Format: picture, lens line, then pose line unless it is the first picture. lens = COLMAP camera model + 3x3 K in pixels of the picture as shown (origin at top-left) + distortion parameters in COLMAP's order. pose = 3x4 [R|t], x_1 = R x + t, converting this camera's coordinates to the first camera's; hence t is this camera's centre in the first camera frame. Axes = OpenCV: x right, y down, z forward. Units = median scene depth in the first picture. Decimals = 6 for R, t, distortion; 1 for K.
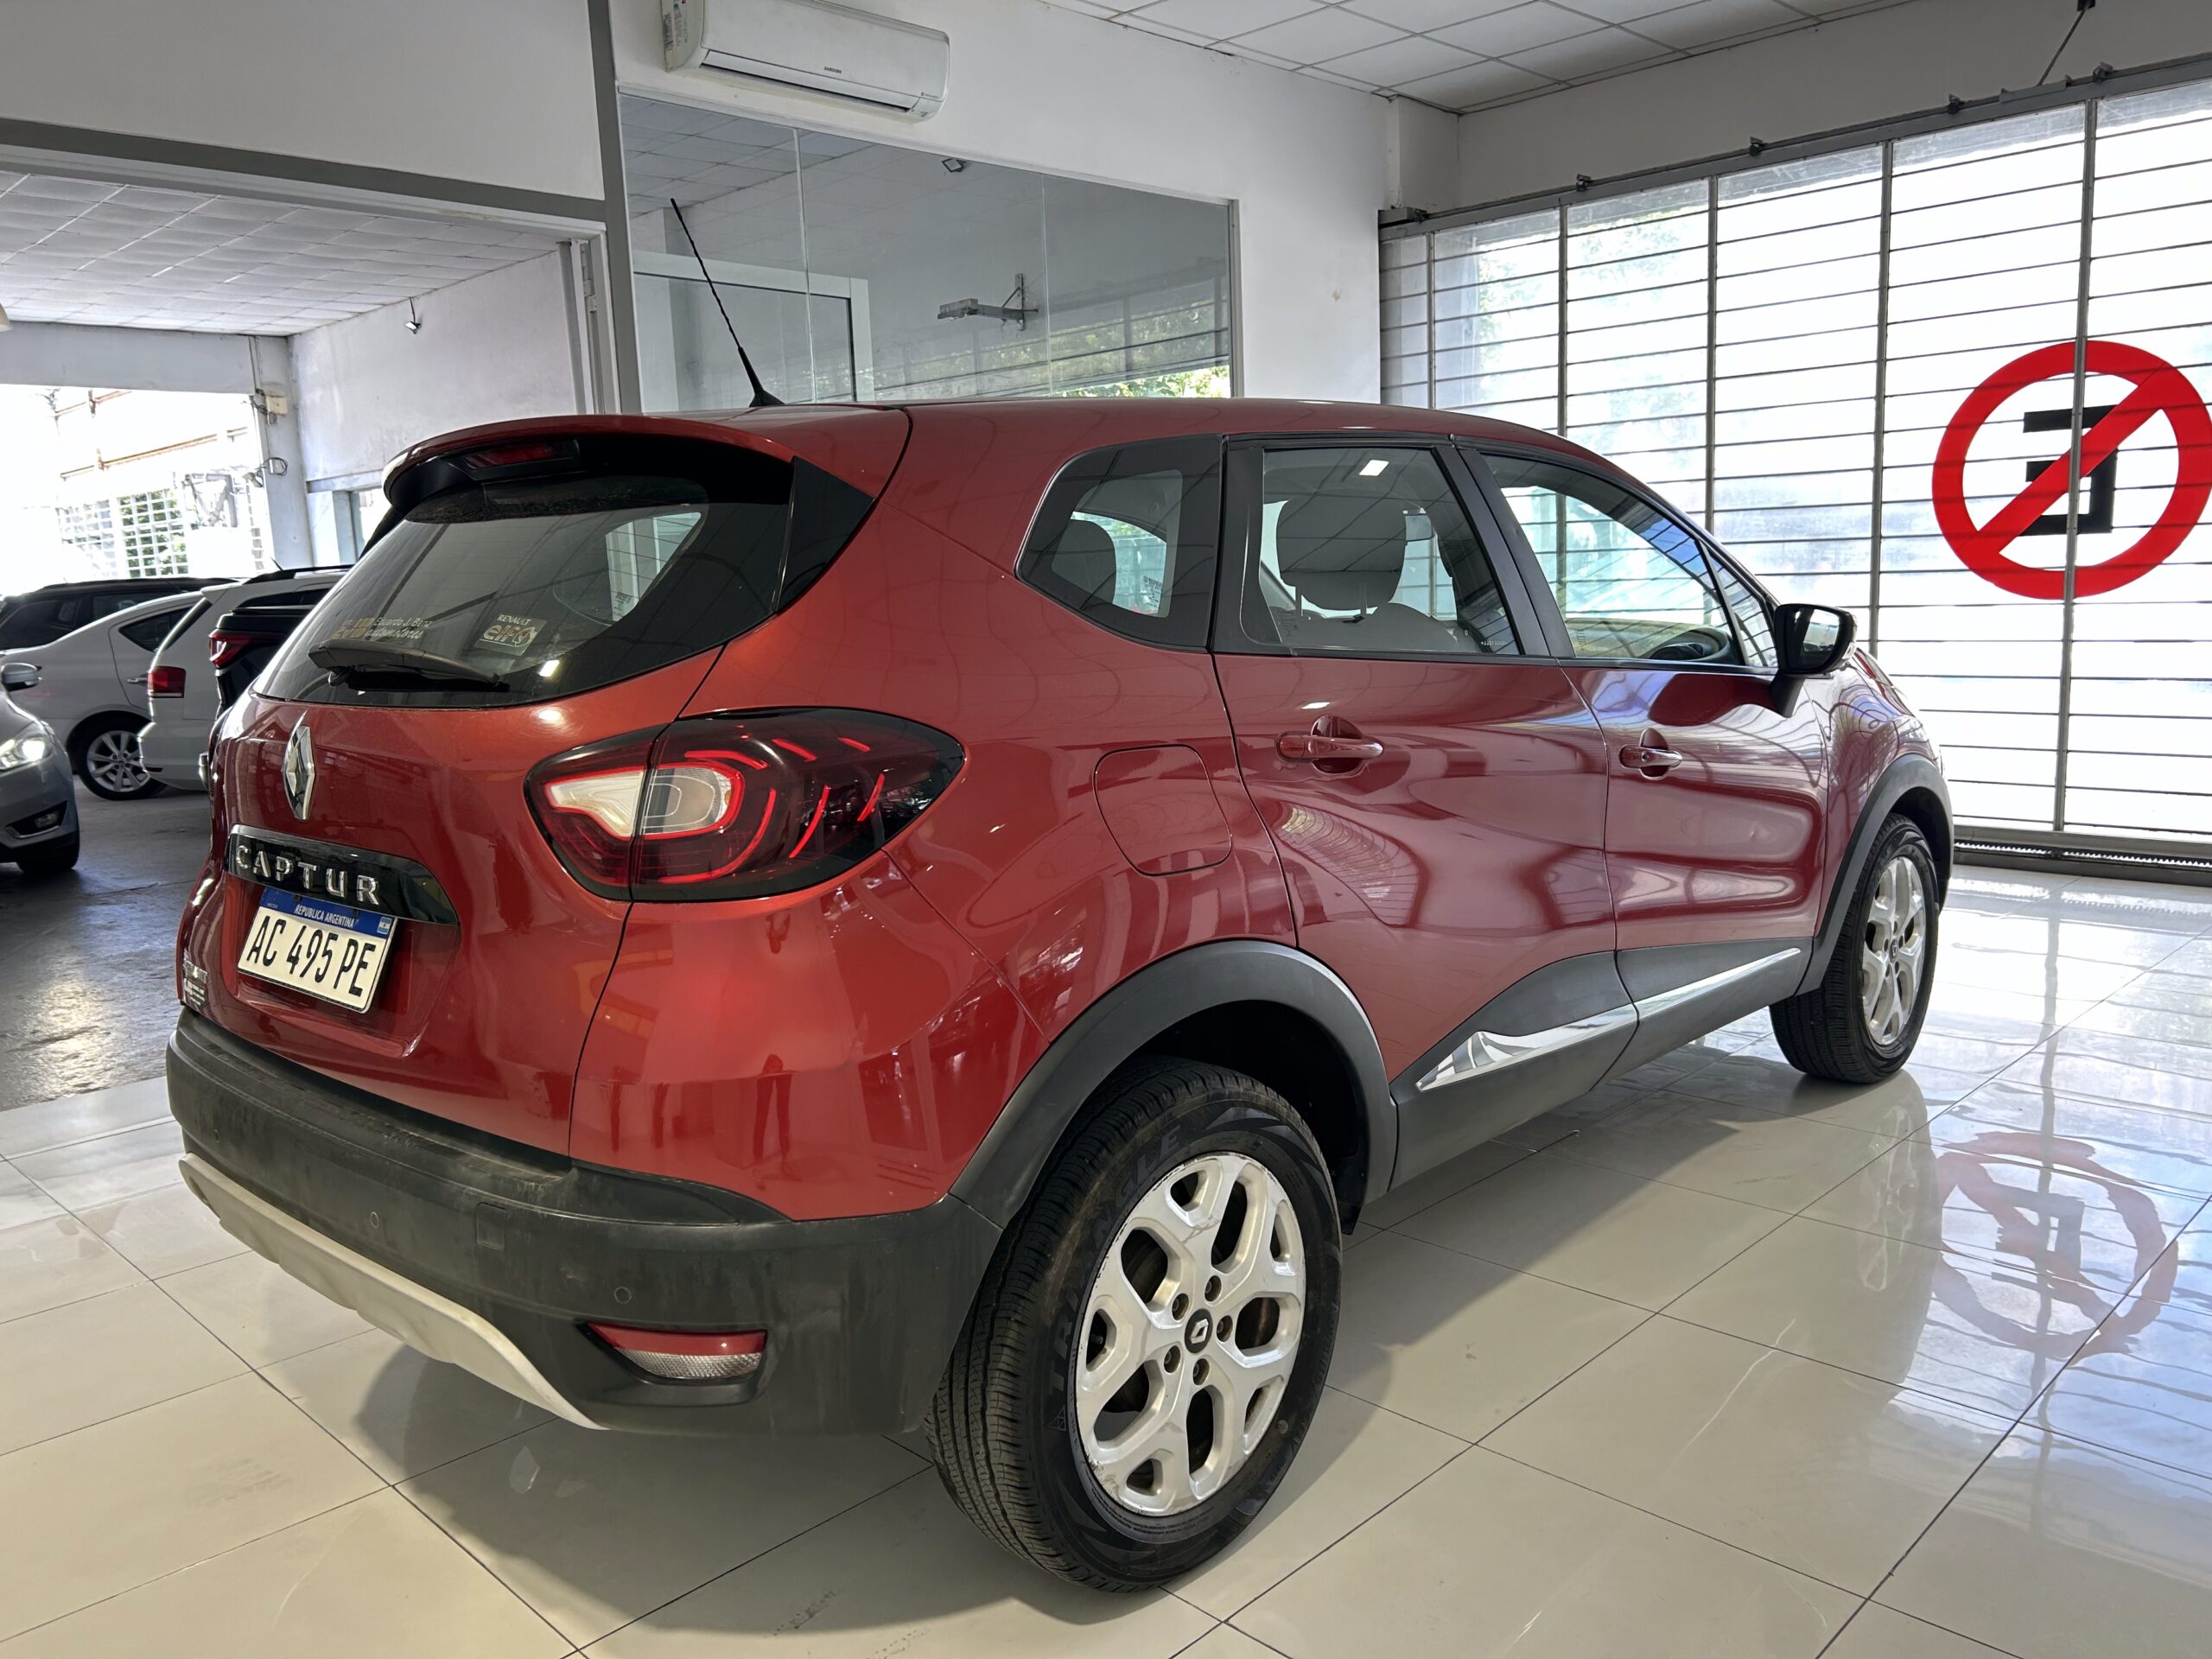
lens RADIAL K [[1659.9, 0, 1133.8], [0, 1659.9, 823.5], [0, 0, 1]] dist [0.065003, -0.061550]
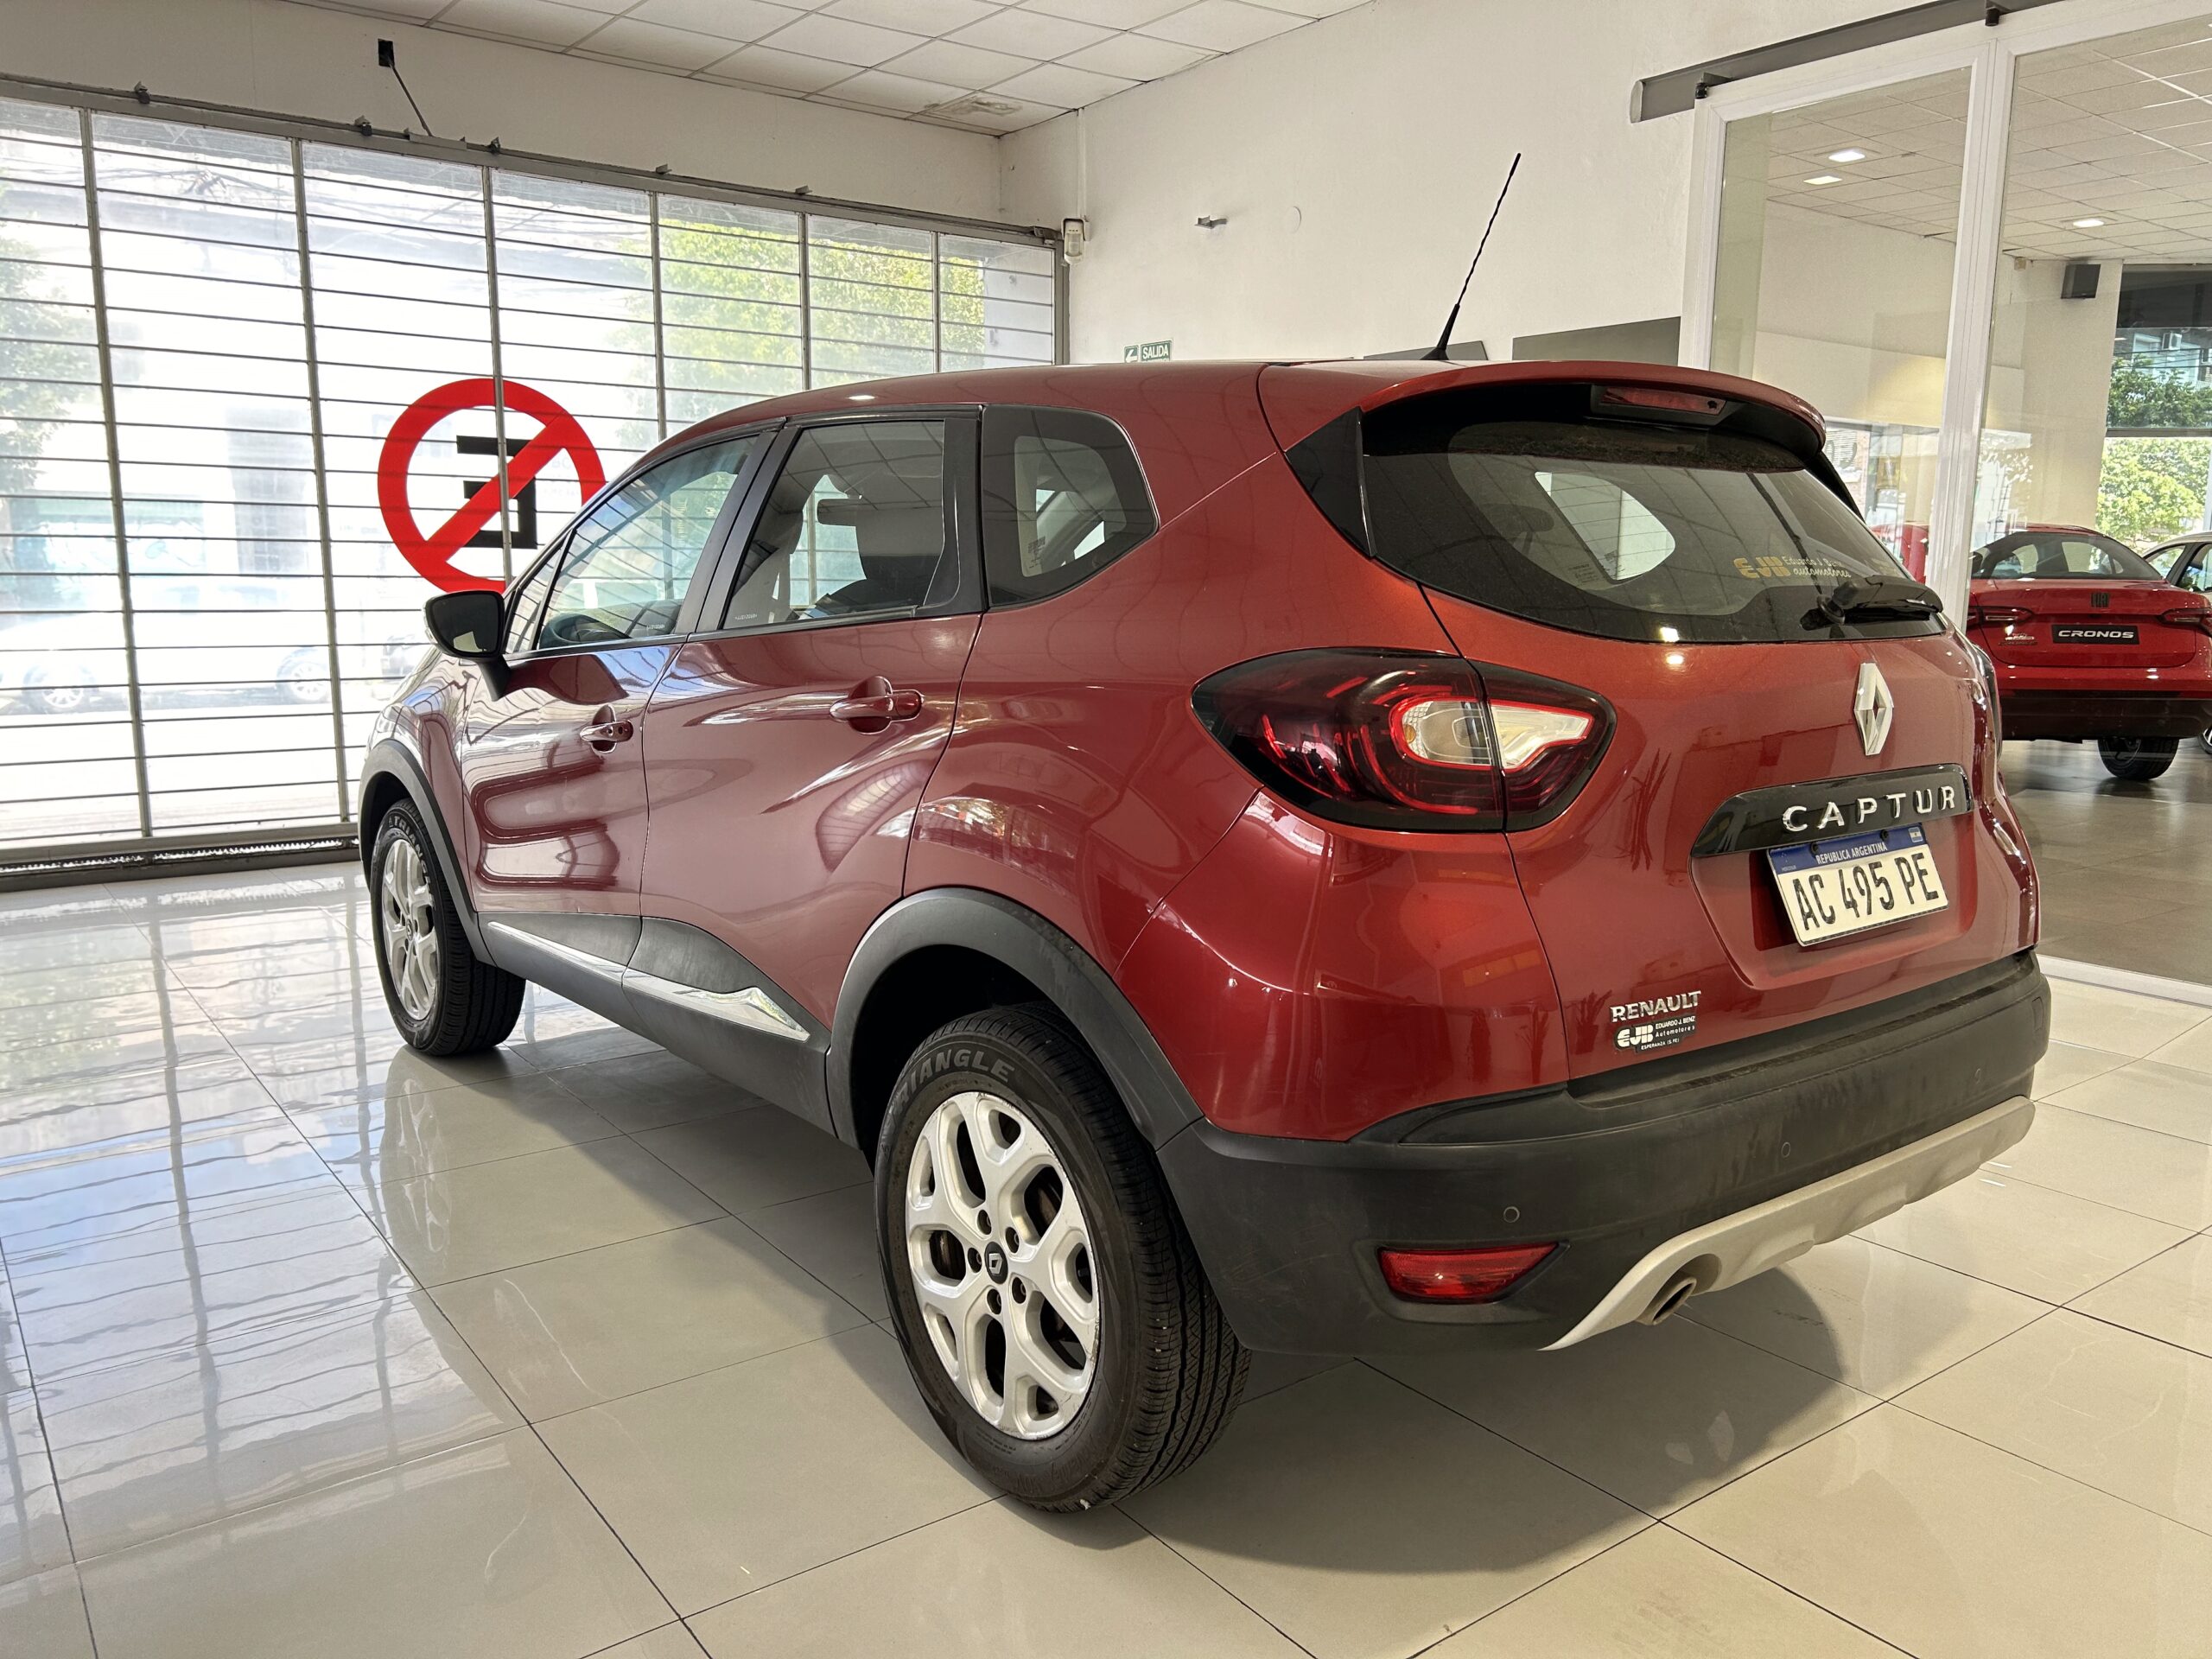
lens RADIAL K [[1659.9, 0, 1133.8], [0, 1659.9, 823.5], [0, 0, 1]] dist [0.065003, -0.061550]
pose [[0.150095, -0.116267, 0.981811, -0.517817], [0.135485, 0.986111, 0.096064, -0.039814], [-0.979344, 0.118602, 0.163763, 0.423239]]
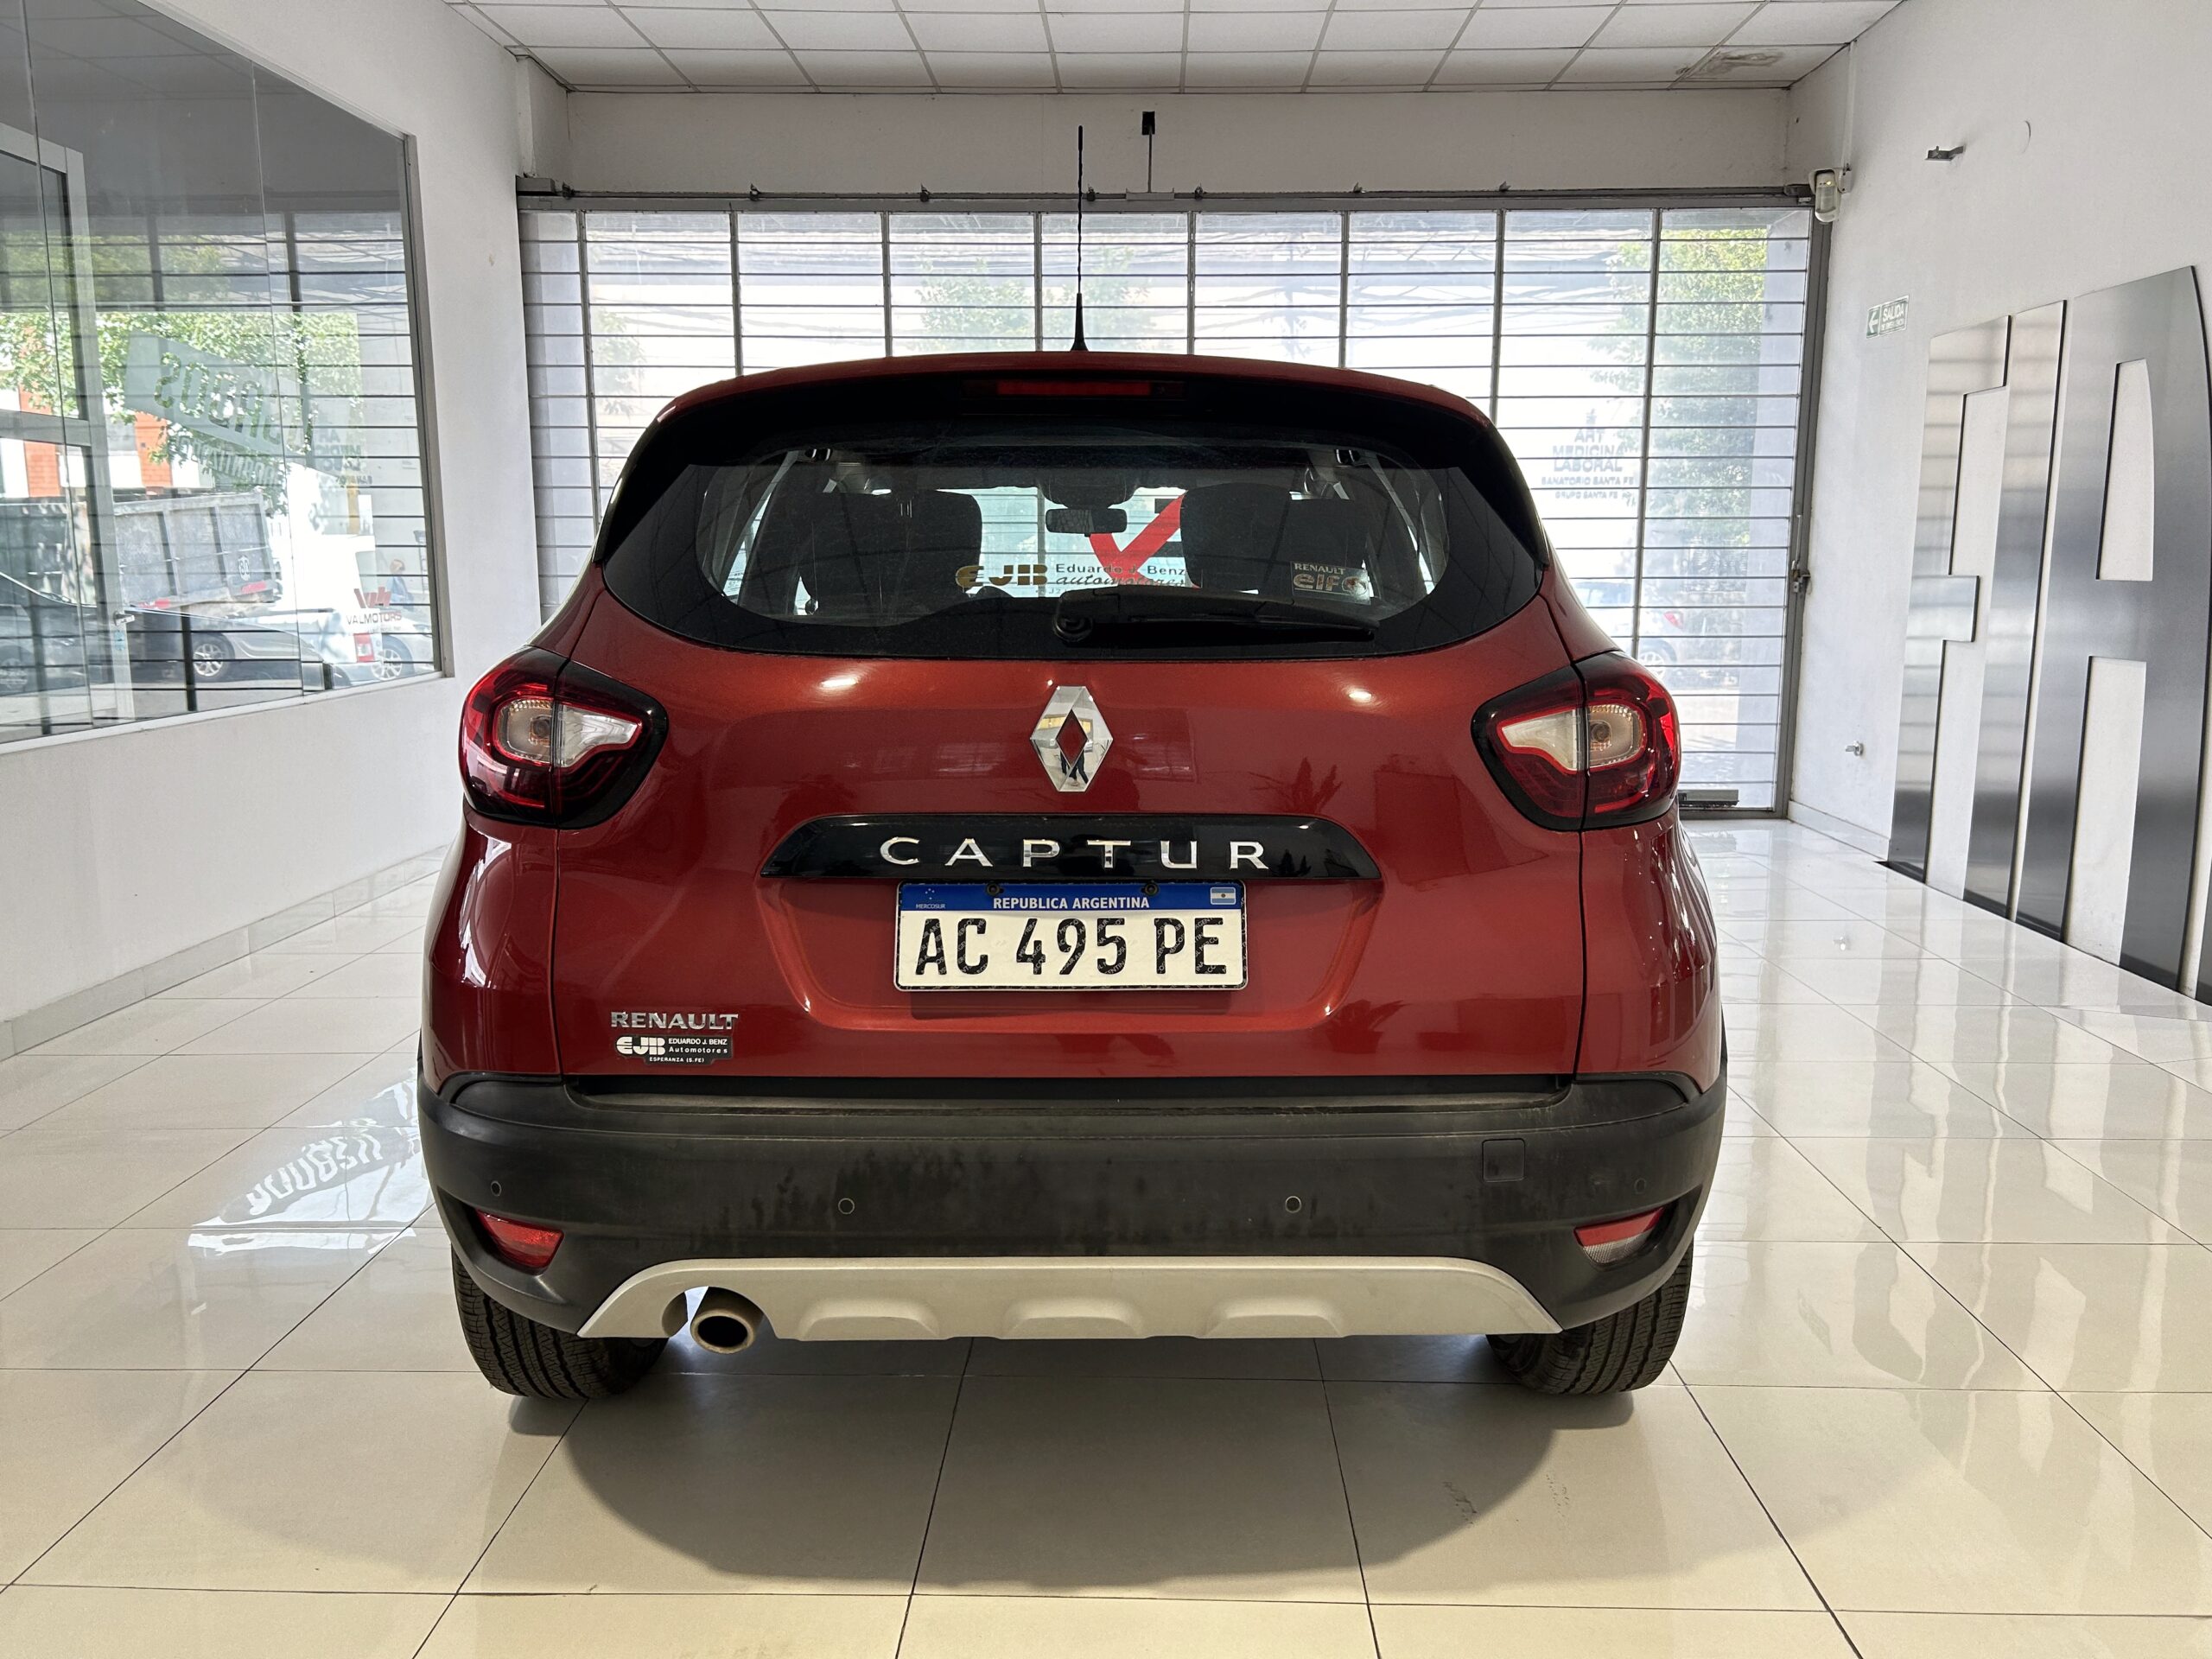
lens RADIAL K [[1690.1, 0, 1139.0], [0, 1690.1, 835.4], [0, 0, 1]] dist [0.019083, -0.003150]
pose [[0.724821, -0.074583, 0.684889, -0.355670], [0.076594, 0.996684, 0.027477, -0.000437], [-0.684667, 0.032543, 0.728130, 0.112718]]
